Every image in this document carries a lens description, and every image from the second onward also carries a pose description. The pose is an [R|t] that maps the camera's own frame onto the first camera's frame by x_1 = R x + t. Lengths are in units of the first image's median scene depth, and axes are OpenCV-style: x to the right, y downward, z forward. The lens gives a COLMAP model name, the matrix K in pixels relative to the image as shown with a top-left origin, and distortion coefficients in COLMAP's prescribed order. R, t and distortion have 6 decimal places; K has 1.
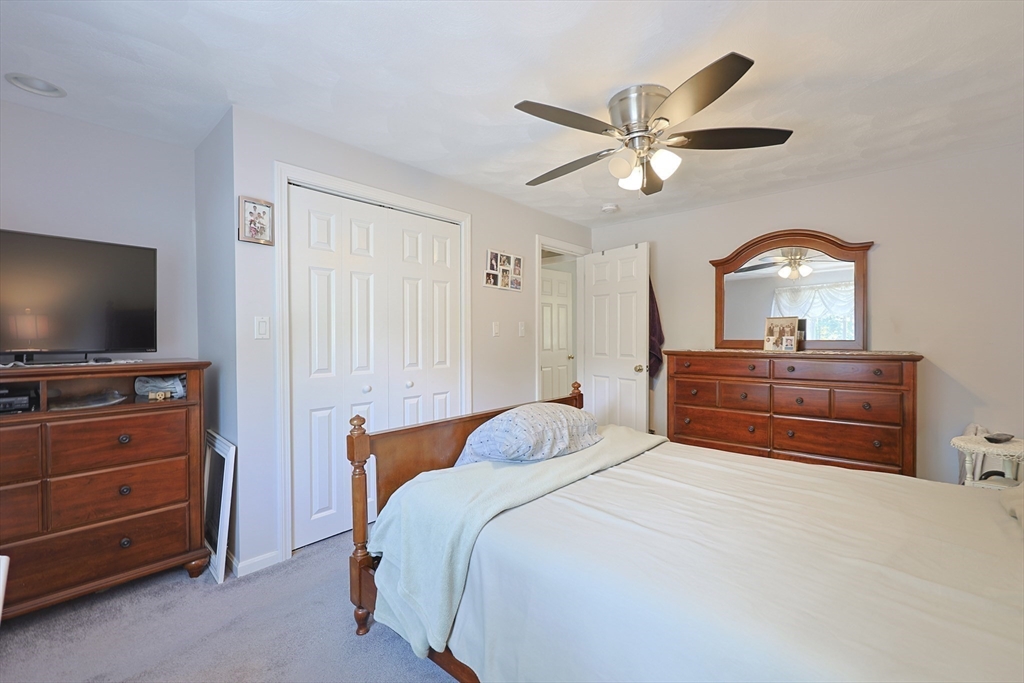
lens RADIAL K [[439.7, 0, 508.4], [0, 439.7, 343.0], [0, 0, 1]] dist [0.001864, -0.000410]
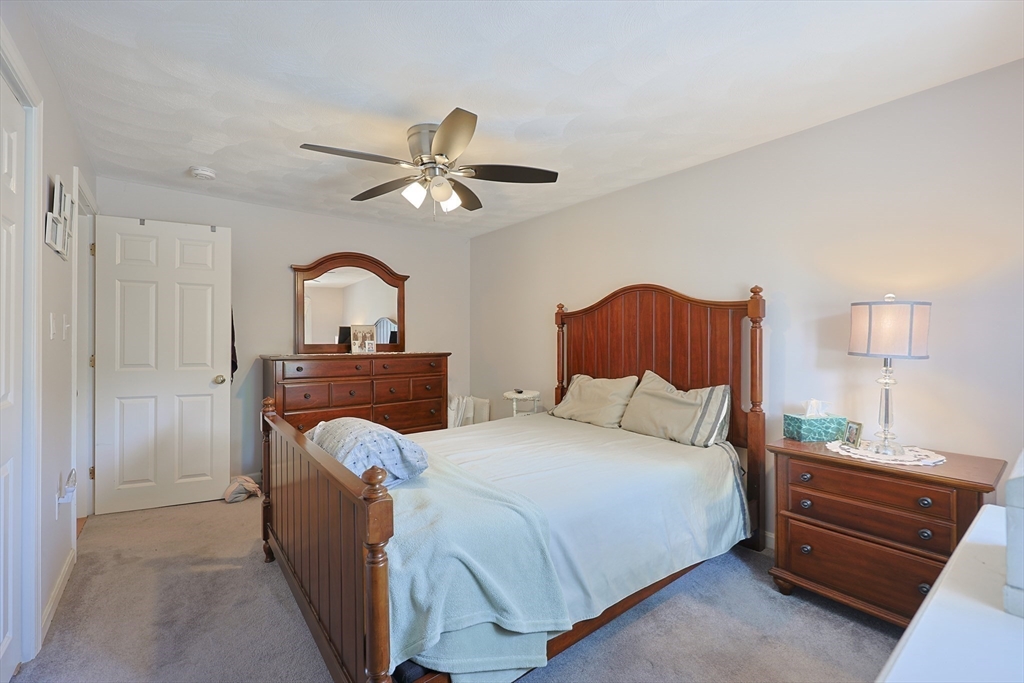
lens RADIAL K [[439.7, 0, 508.7], [0, 439.7, 338.1], [0, 0, 1]] dist [0.001864, -0.000410]
pose [[0.167227, 0.005364, 0.985904, -0.506103], [0.009006, 0.999935, -0.006968, -0.009979], [-0.985877, 0.010044, 0.167168, 0.398826]]
